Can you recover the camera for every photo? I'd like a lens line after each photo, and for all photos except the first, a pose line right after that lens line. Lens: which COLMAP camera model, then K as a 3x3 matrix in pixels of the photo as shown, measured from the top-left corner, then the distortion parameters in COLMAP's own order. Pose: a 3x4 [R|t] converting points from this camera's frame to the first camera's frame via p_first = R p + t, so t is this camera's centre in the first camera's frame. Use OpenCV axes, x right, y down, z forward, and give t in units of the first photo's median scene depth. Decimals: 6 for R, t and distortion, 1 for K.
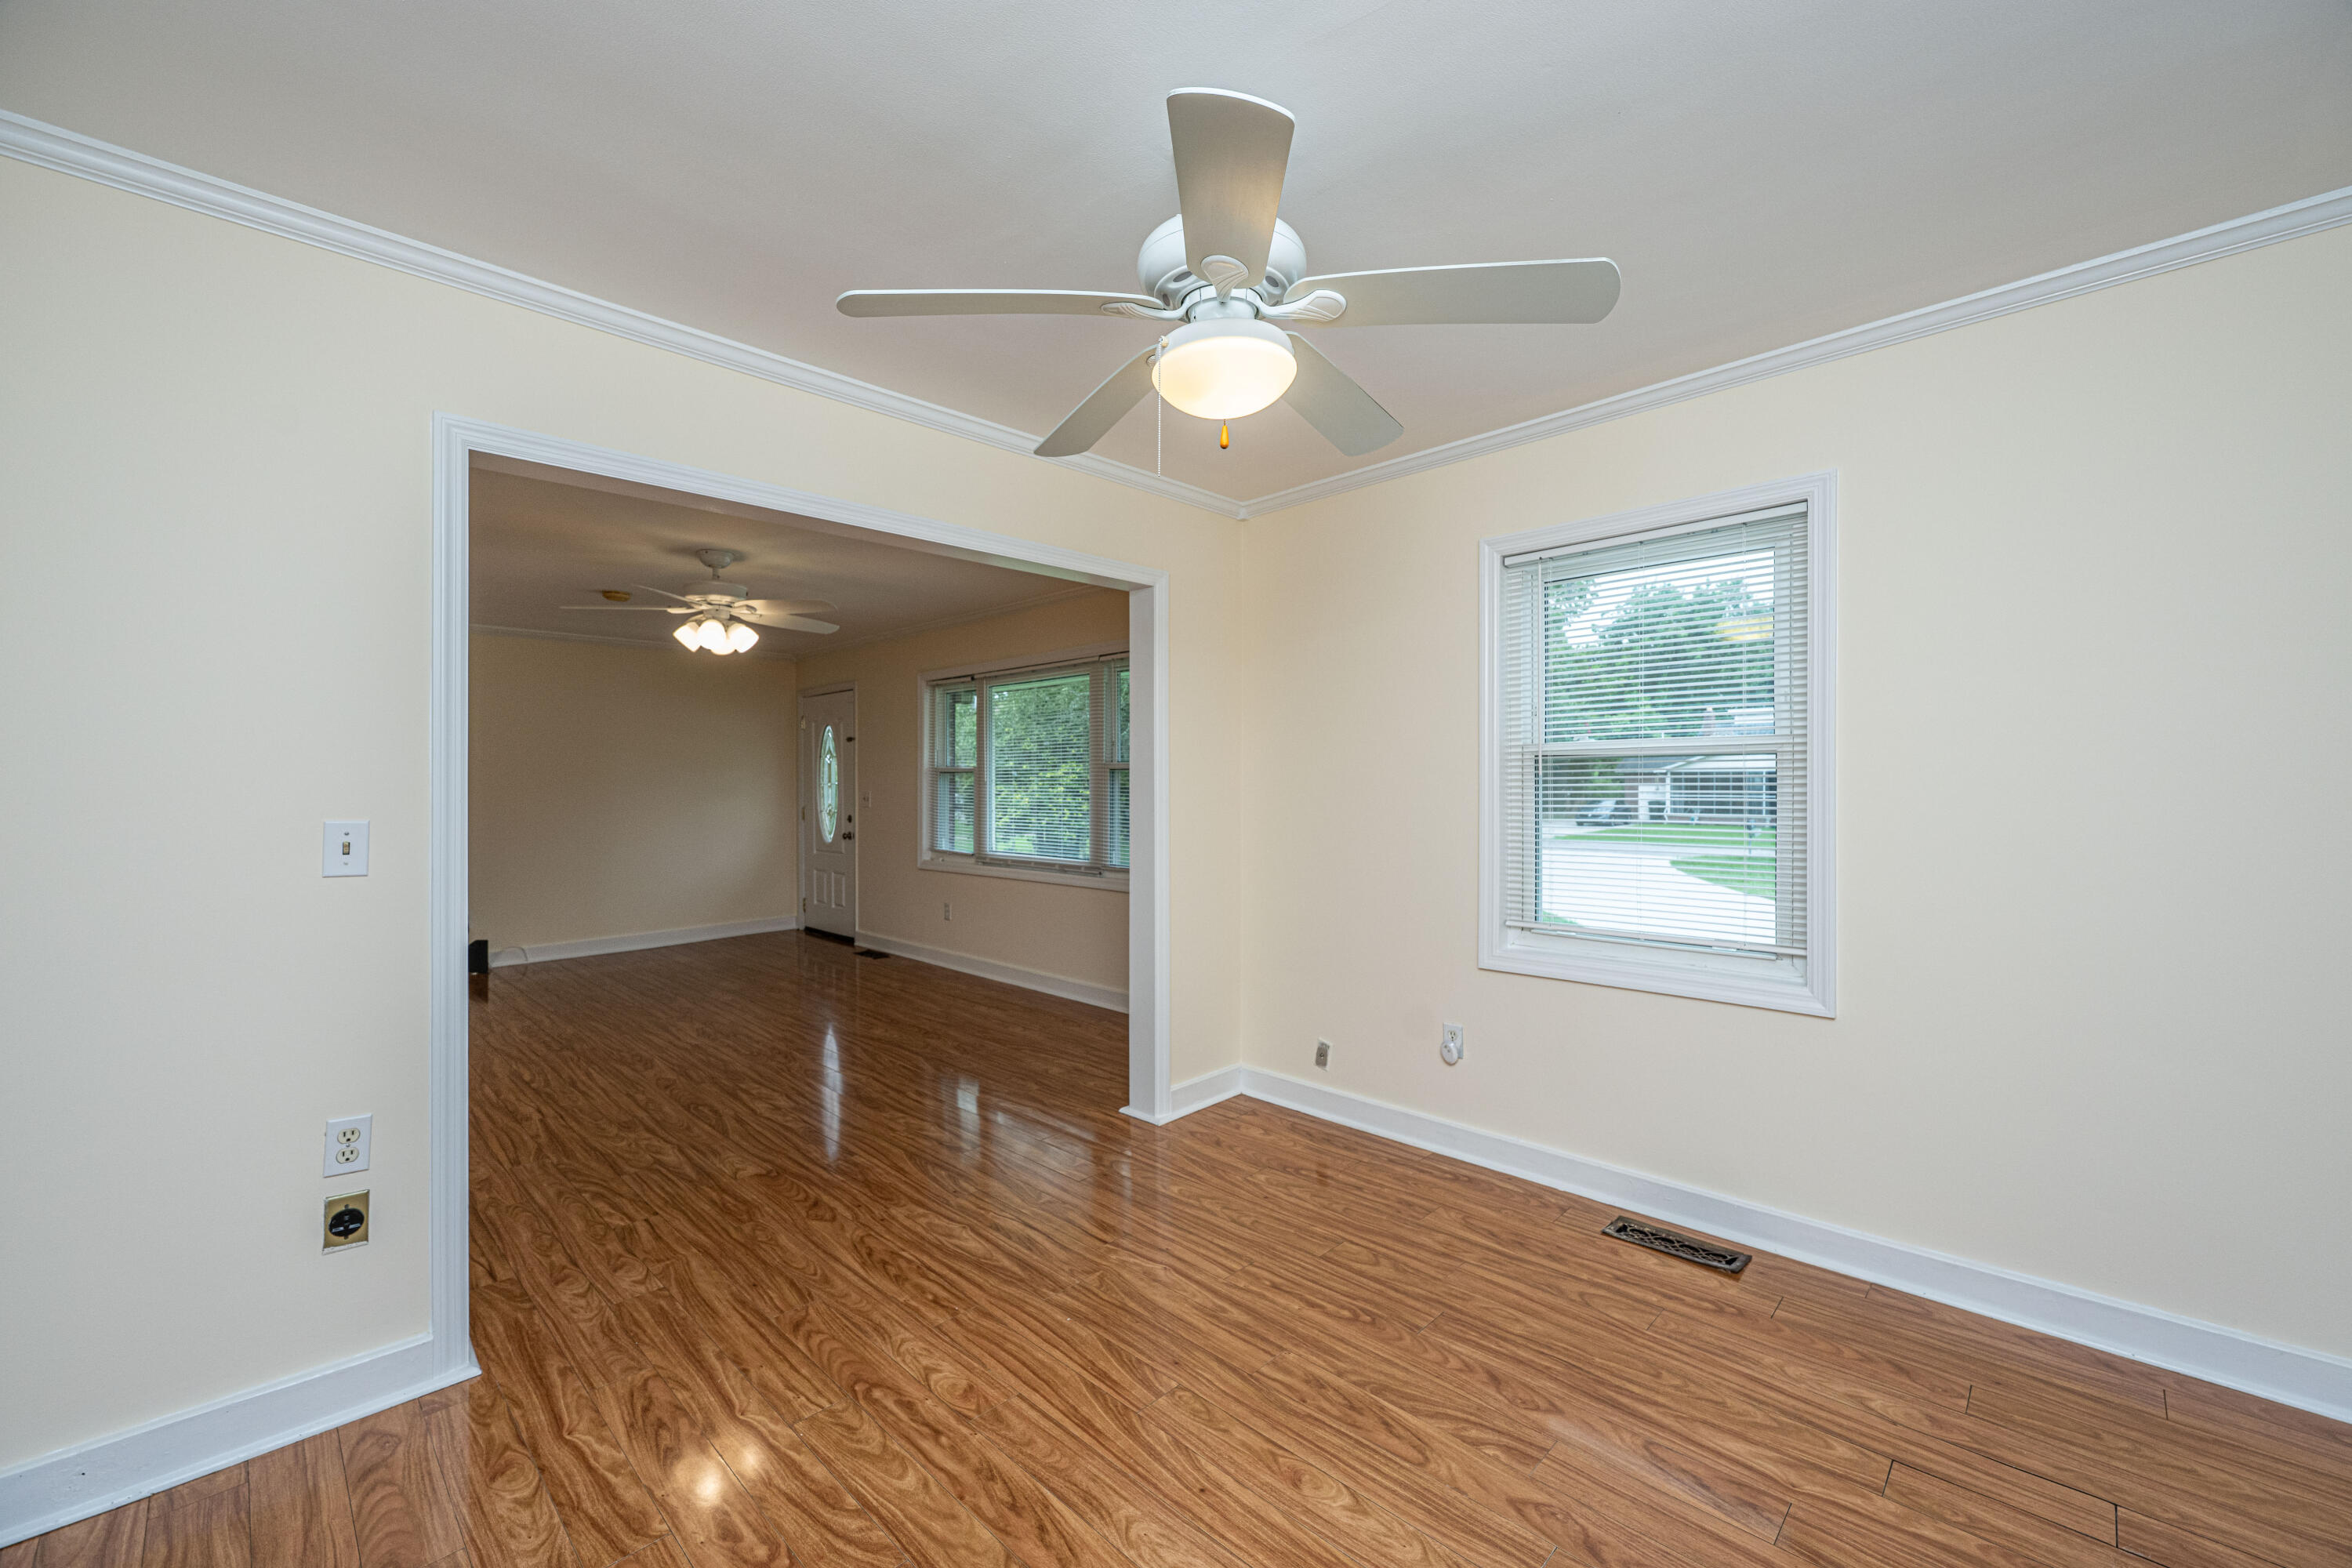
lens RADIAL K [[939.6, 0, 1176.0], [0, 939.6, 784.0], [0, 0, 1]] dist [-0.000733, -0.000364]
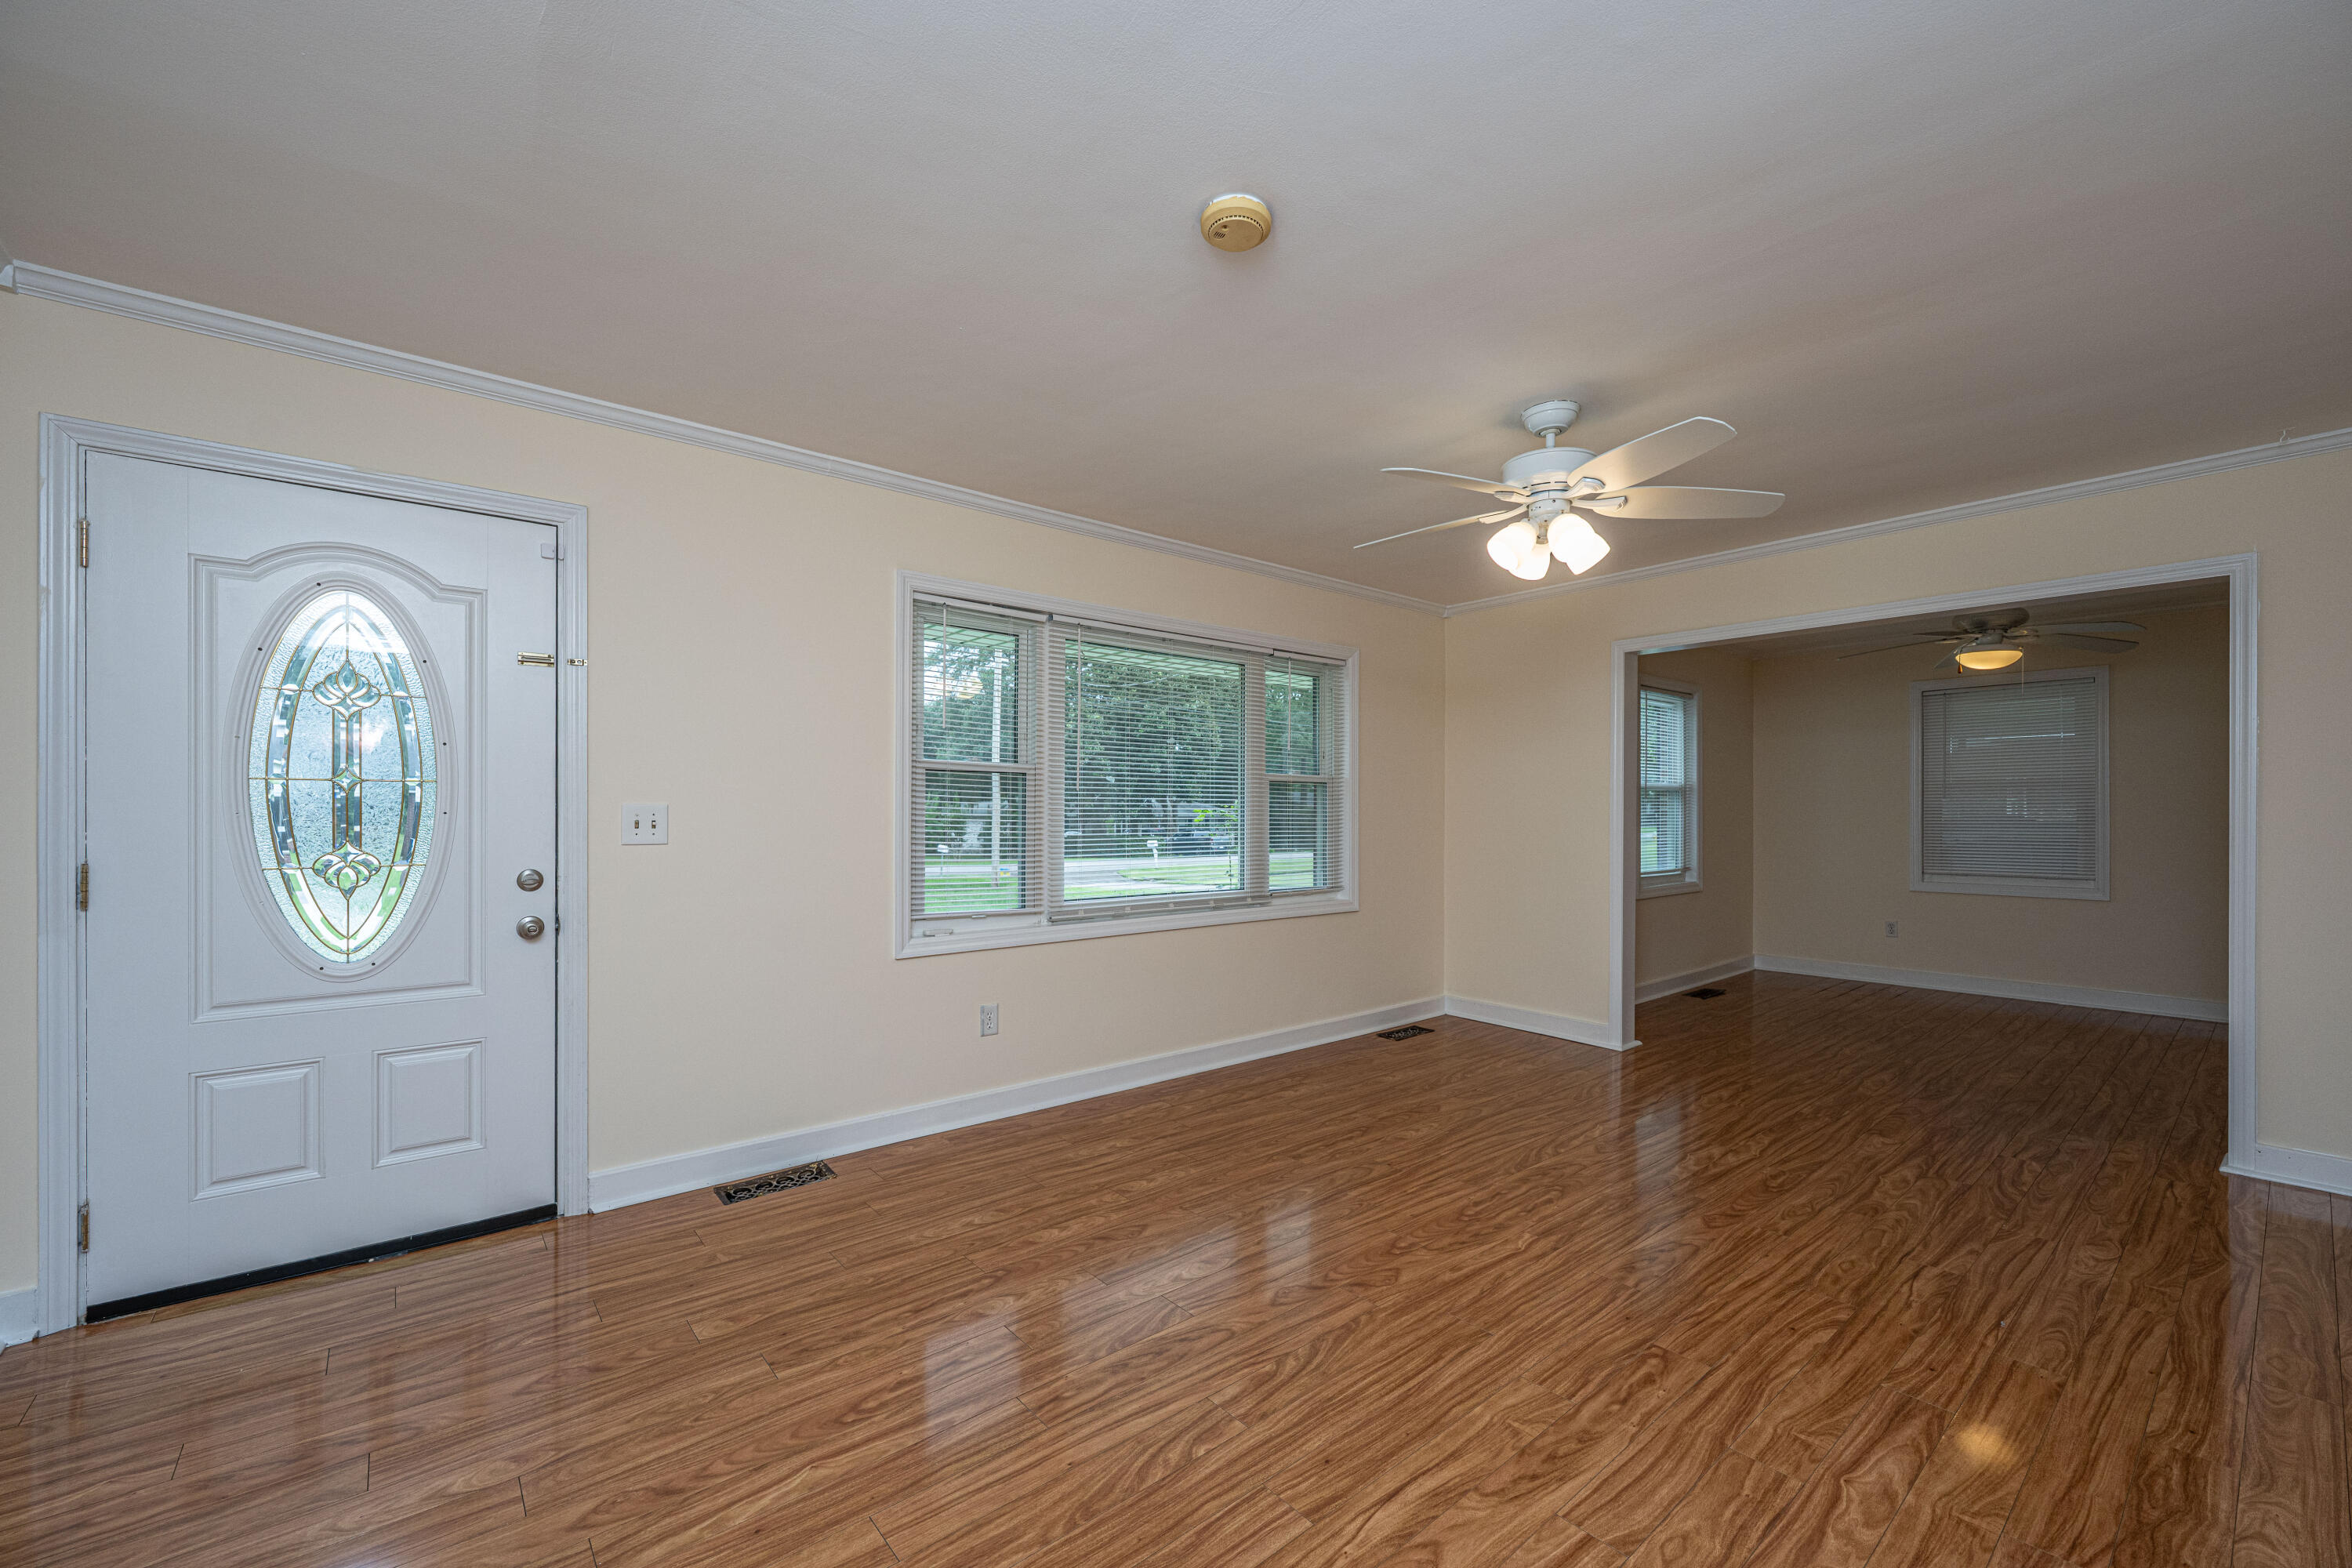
lens RADIAL K [[939.6, 0, 1176.0], [0, 939.6, 784.0], [0, 0, 1]] dist [-0.000733, -0.000364]
pose [[0.097895, 0.031471, 0.994699, -1.379261], [-0.002016, 0.999504, -0.031425, 0.017014], [-0.995195, 0.001071, 0.097909, 1.428142]]
